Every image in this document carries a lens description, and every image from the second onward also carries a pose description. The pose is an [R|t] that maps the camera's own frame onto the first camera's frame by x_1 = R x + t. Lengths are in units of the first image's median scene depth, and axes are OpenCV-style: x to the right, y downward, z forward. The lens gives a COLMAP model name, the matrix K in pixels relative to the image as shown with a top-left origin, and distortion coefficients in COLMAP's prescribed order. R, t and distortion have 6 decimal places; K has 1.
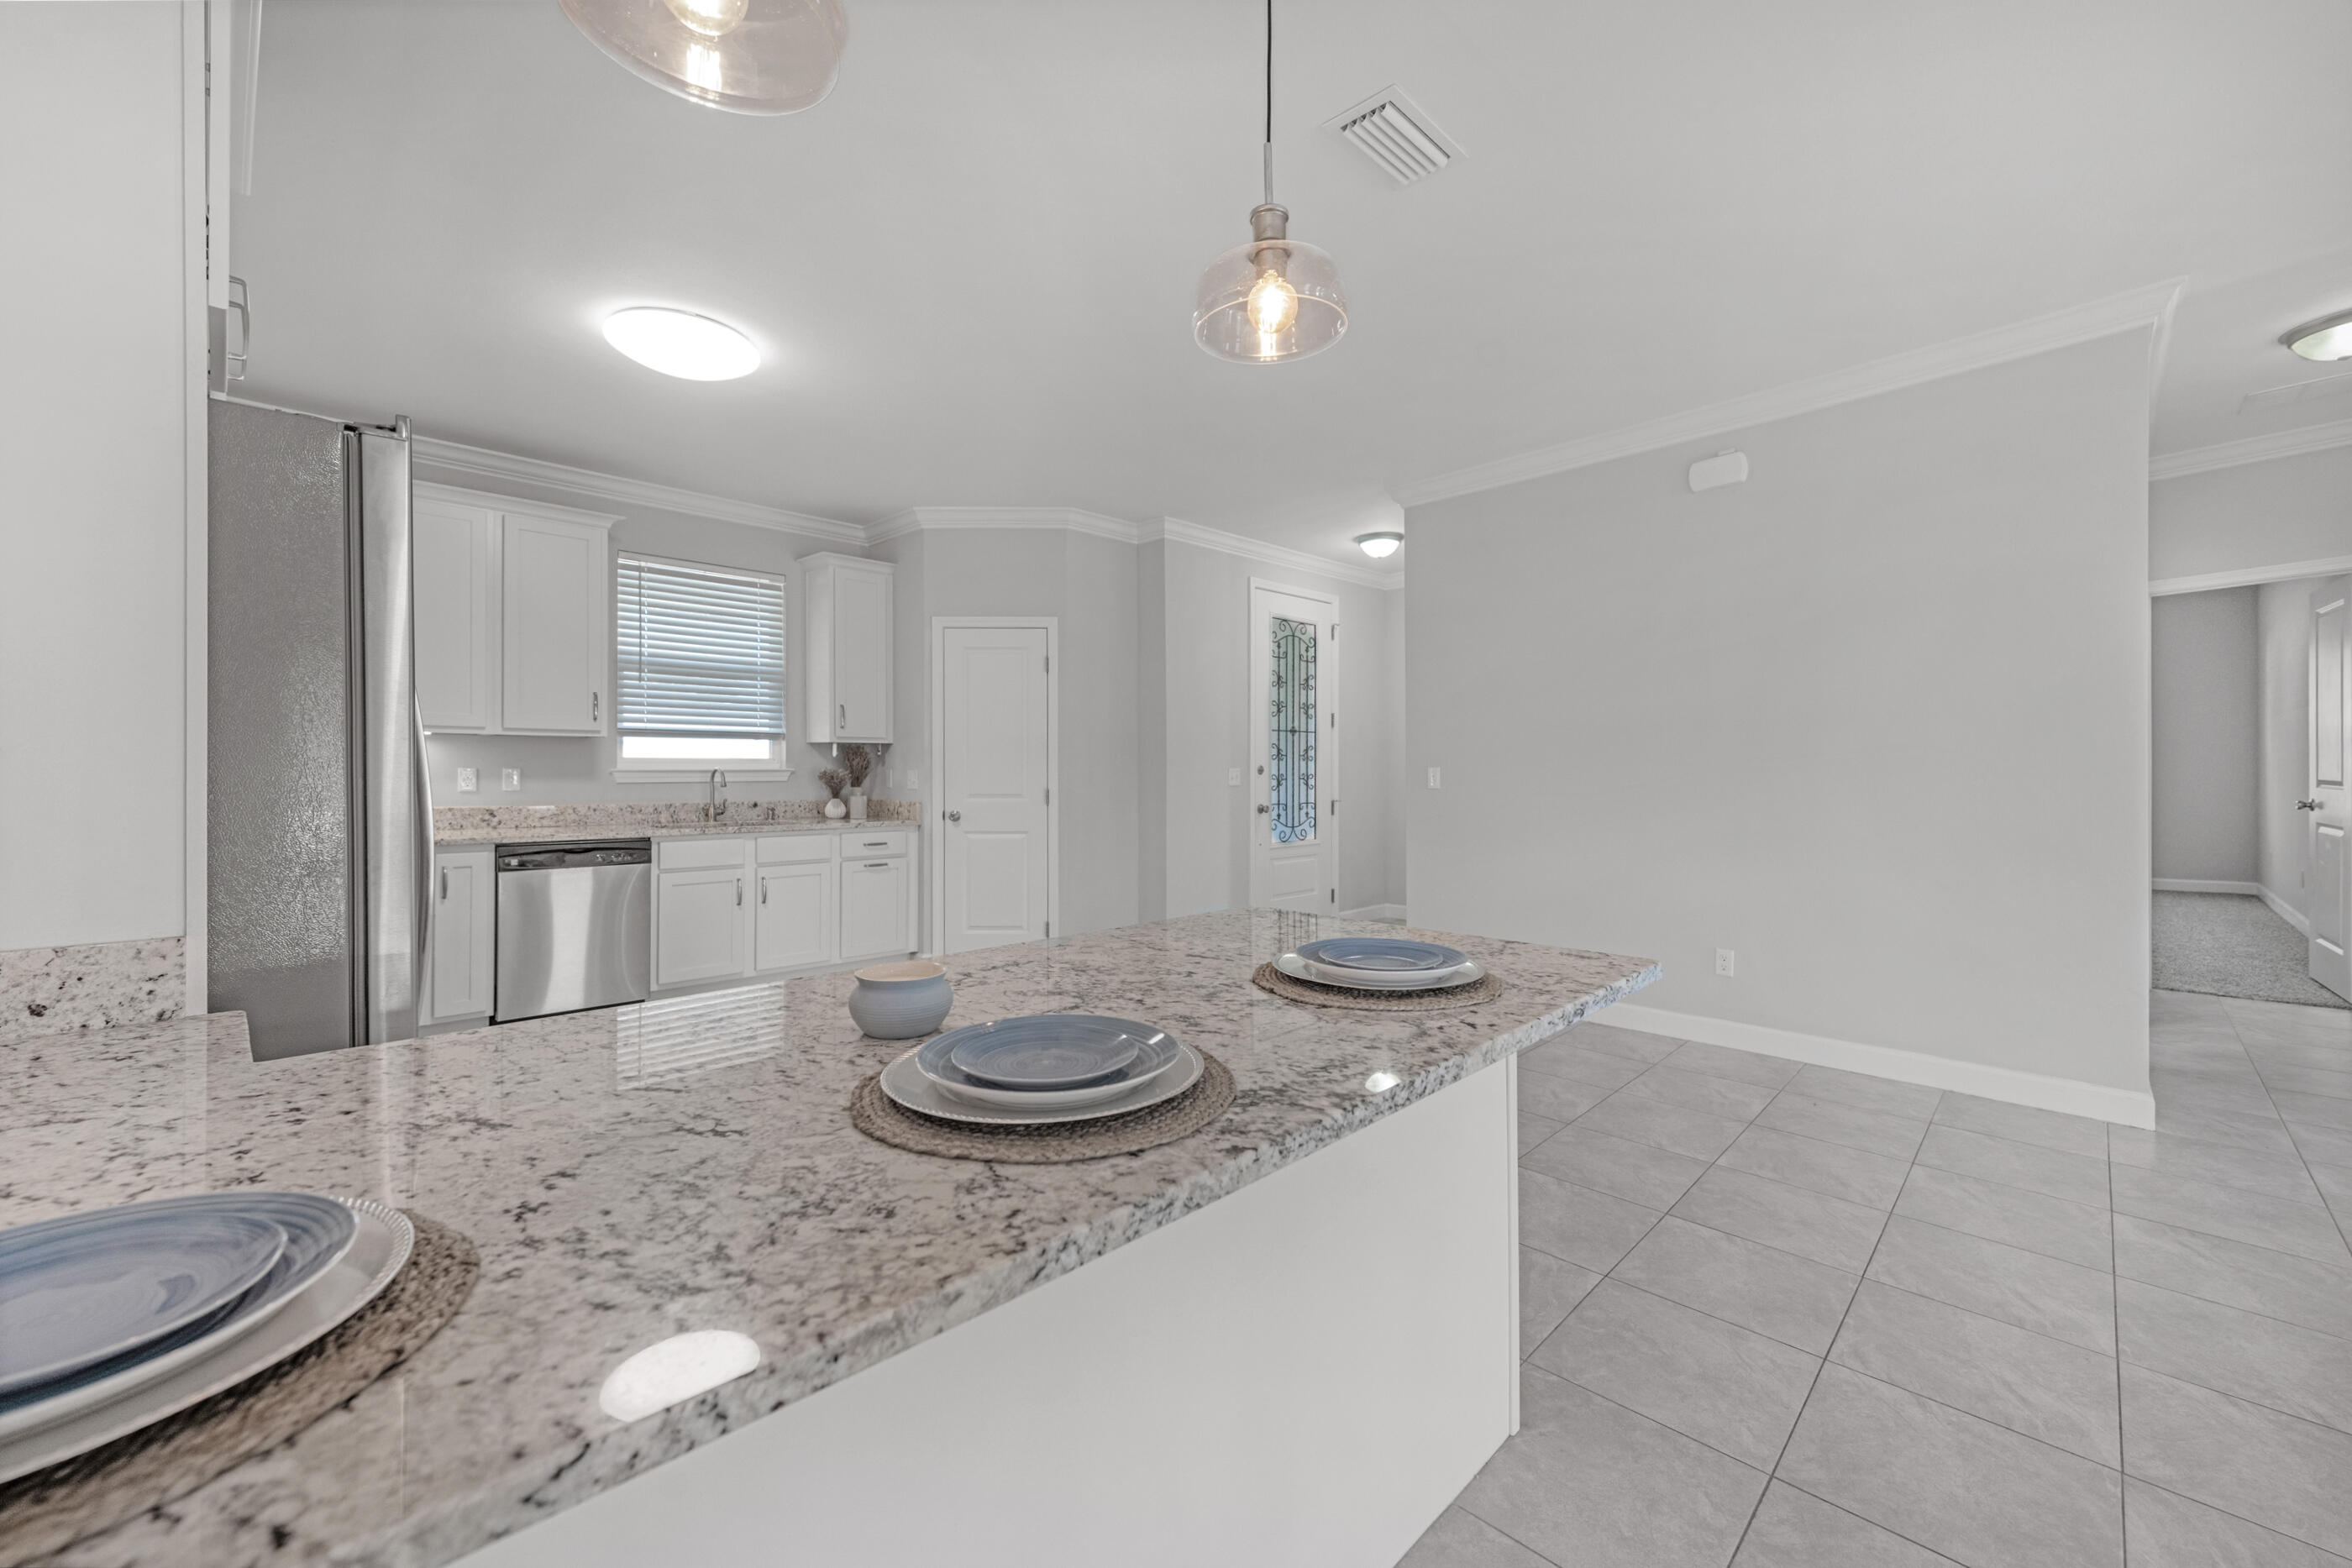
lens RADIAL K [[954.5, 0, 1179.1], [0, 954.5, 753.1], [0, 0, 1]] dist [0.019318, -0.005588]
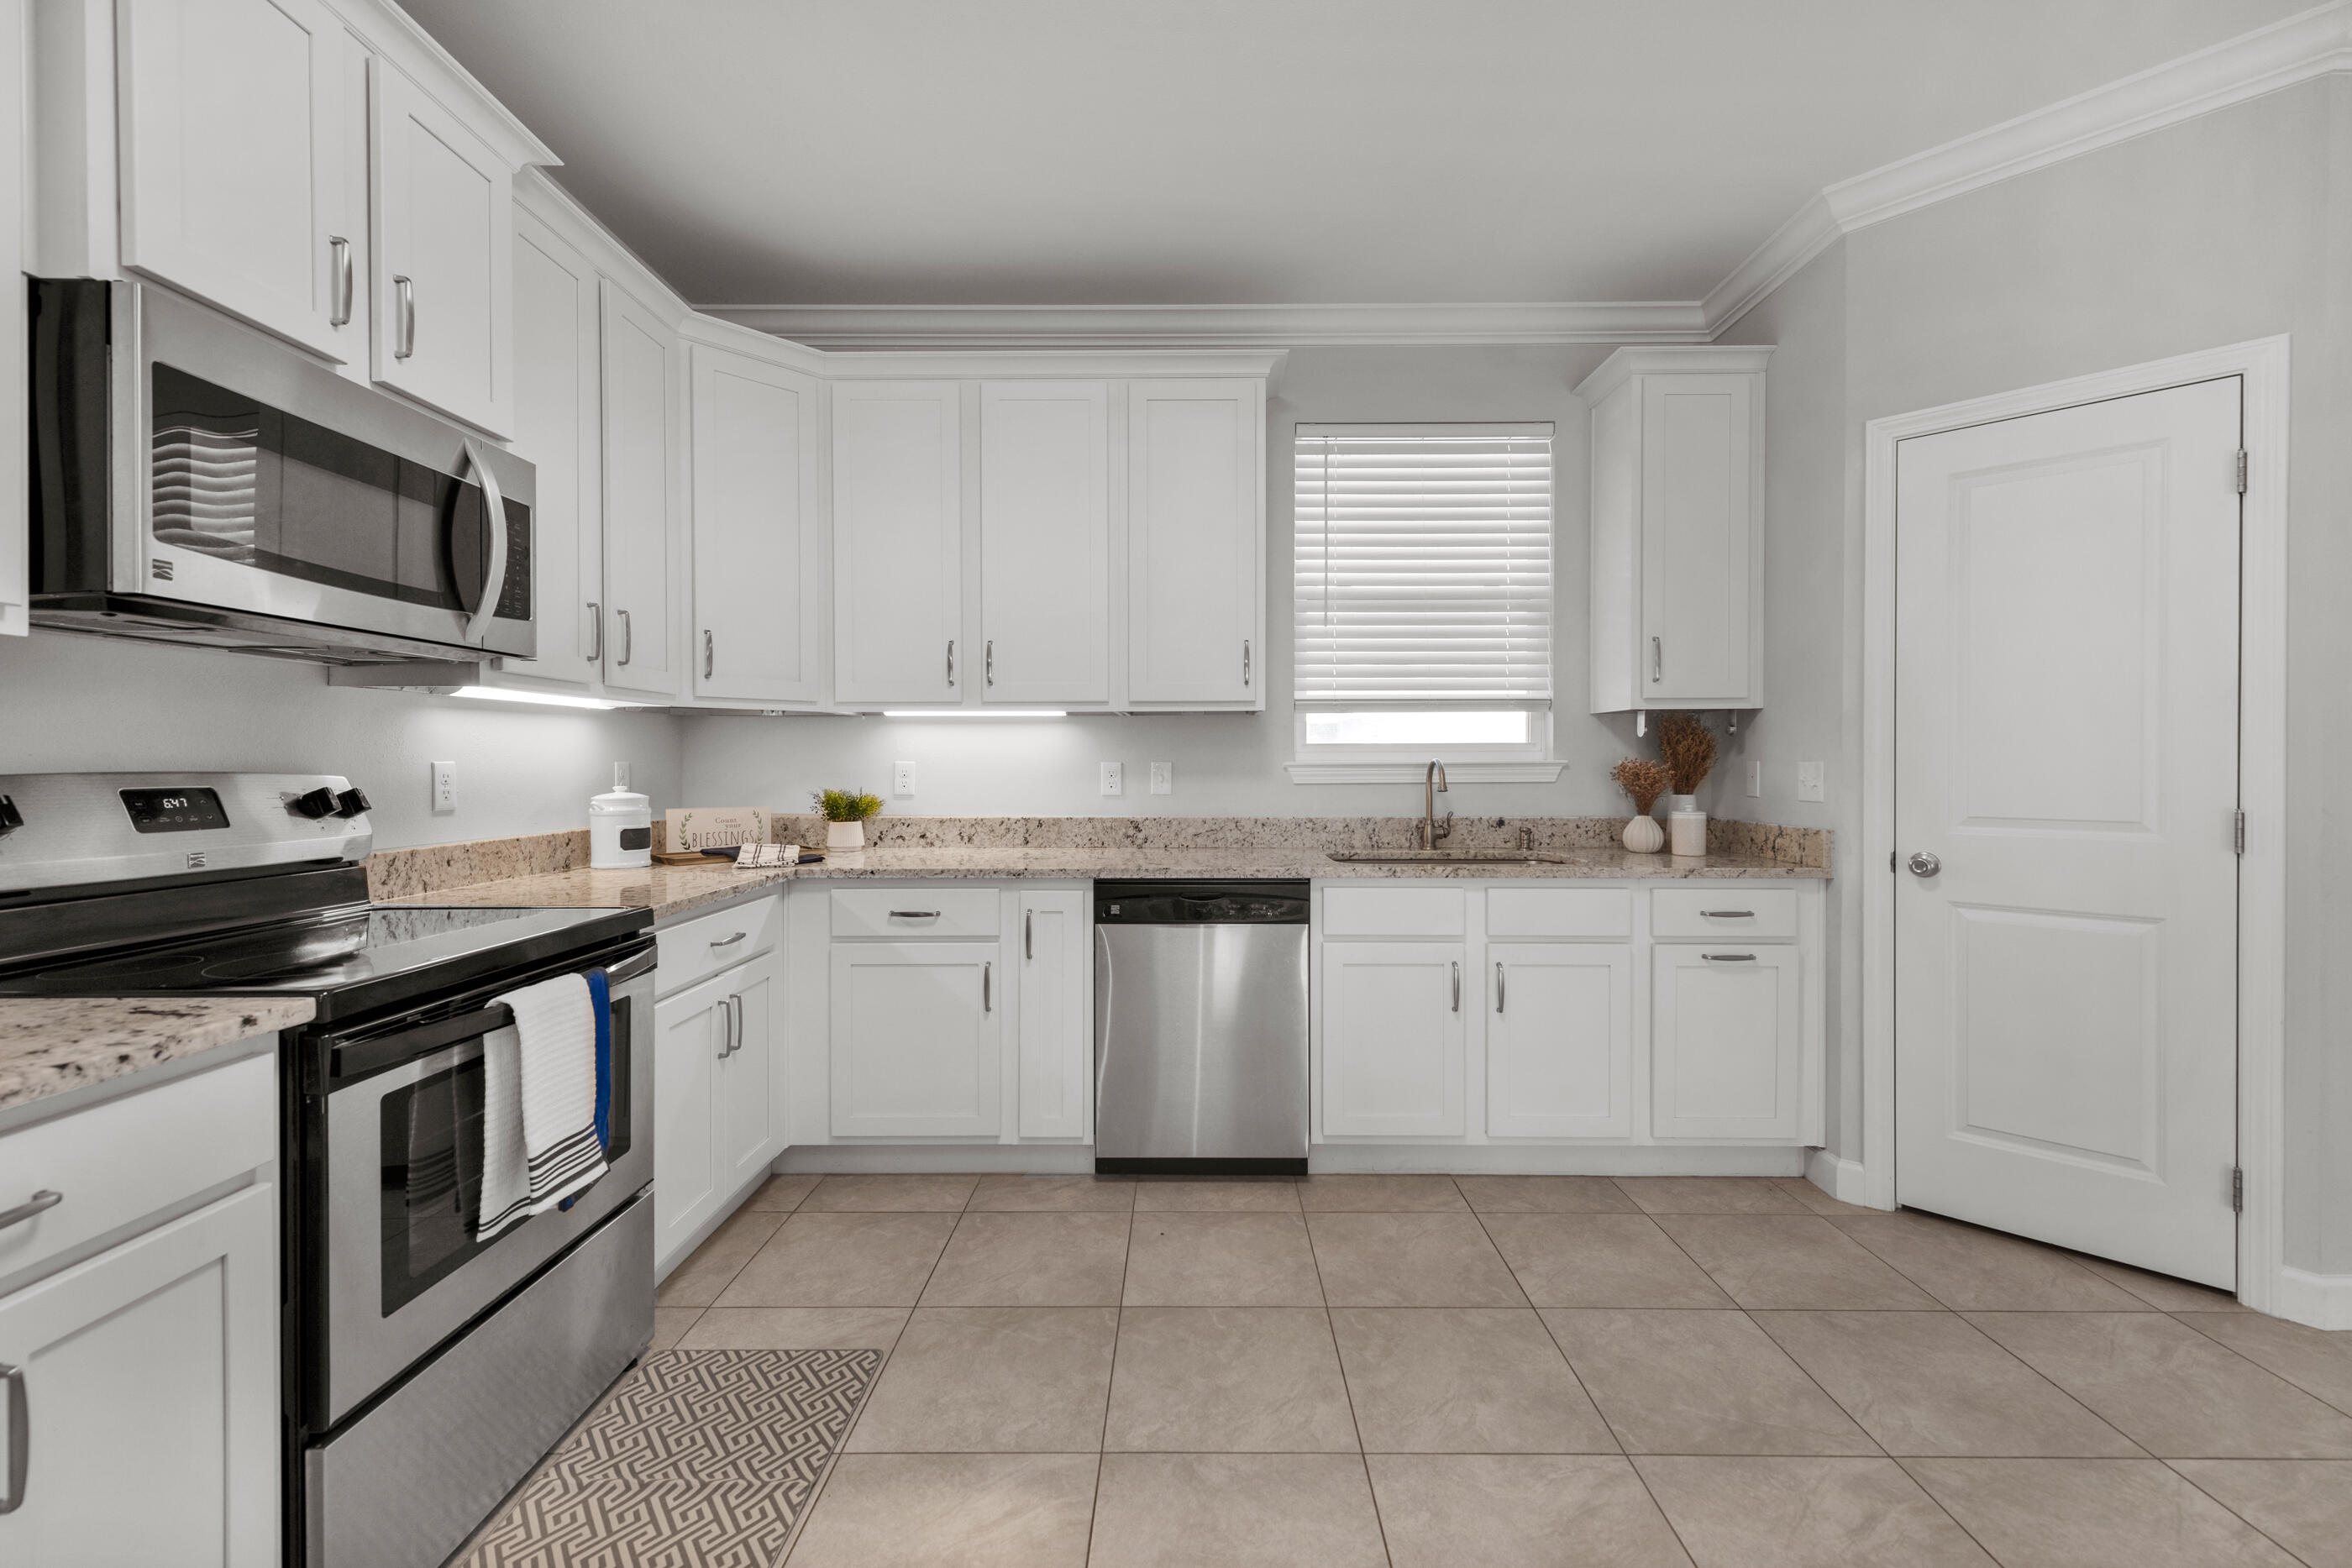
lens RADIAL K [[954.5, 0, 1184.7], [0, 954.5, 771.7], [0, 0, 1]] dist [0.019318, -0.005588]
pose [[0.686312, -0.000662, -0.727307, -0.147106], [0.013670, 0.999835, 0.011989, 0.013344], [0.727179, -0.018171, 0.686208, 0.451437]]
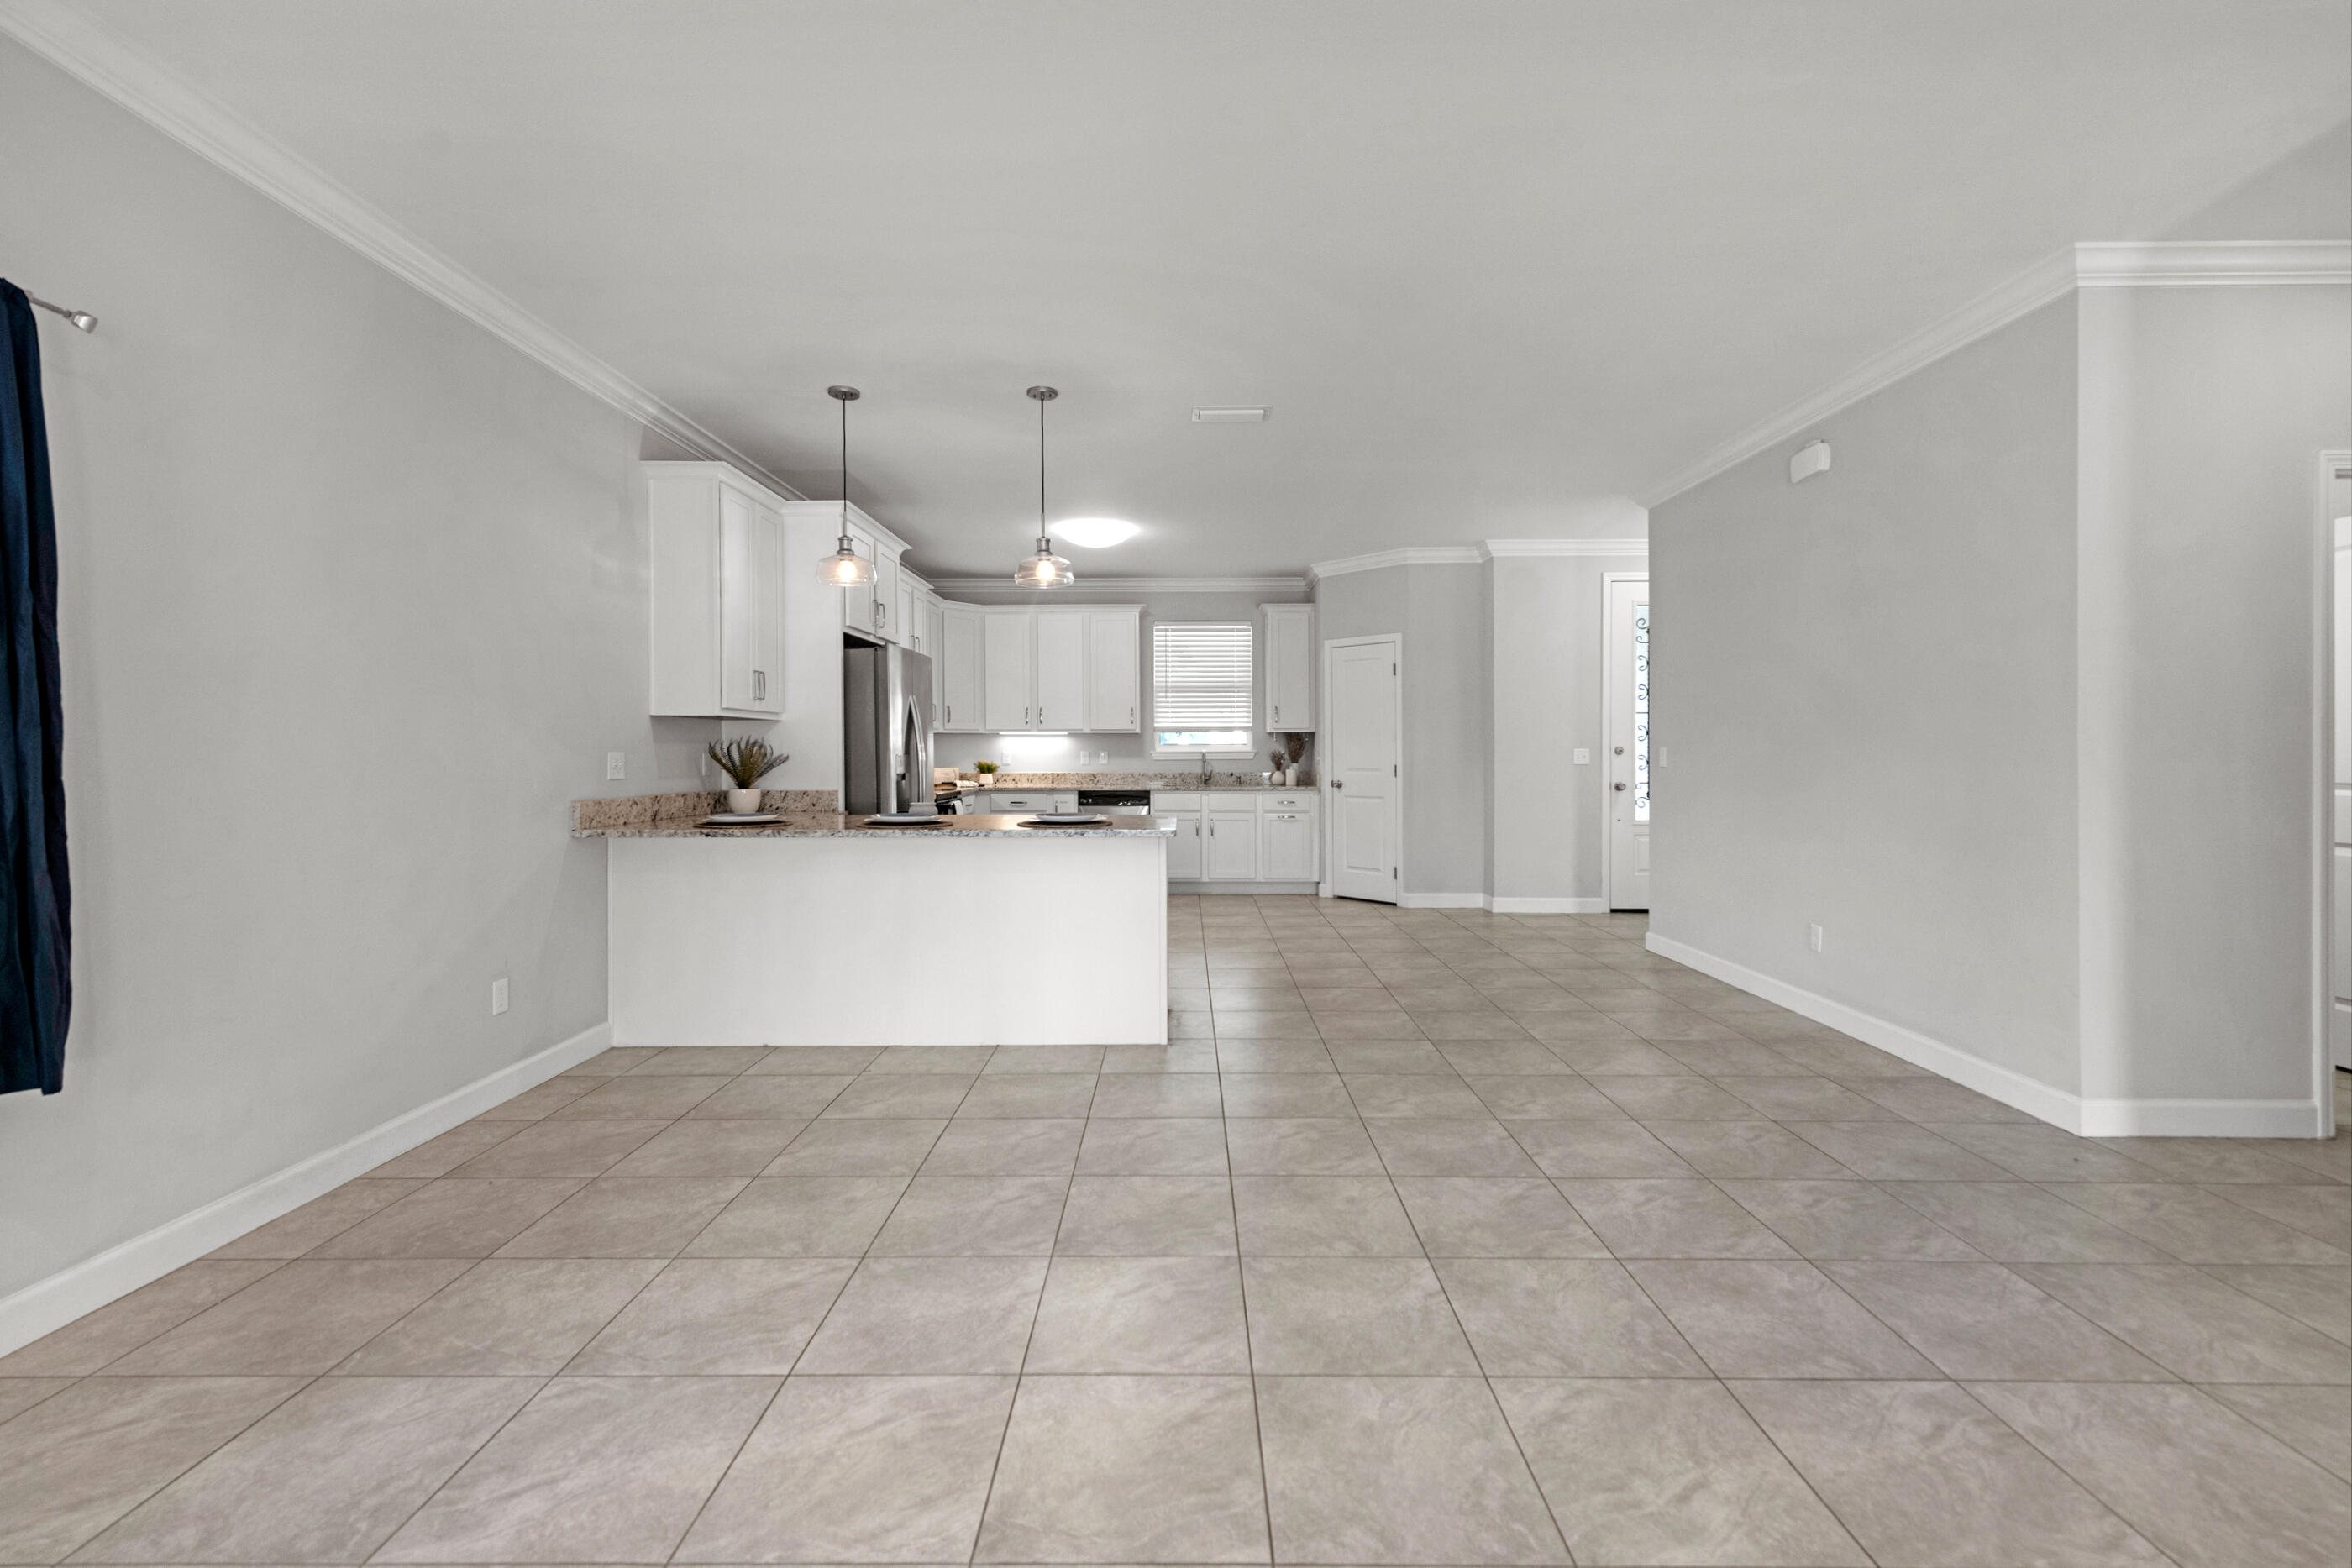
lens RADIAL K [[993.9, 0, 1170.4], [0, 993.9, 774.8], [0, 0, 1]] dist [0.012844, -0.003007]
pose [[0.681590, 0.011783, -0.731639, 0.656844], [0.012604, 0.999533, 0.027839, 0.009234], [0.731626, -0.028196, 0.681123, -0.164979]]
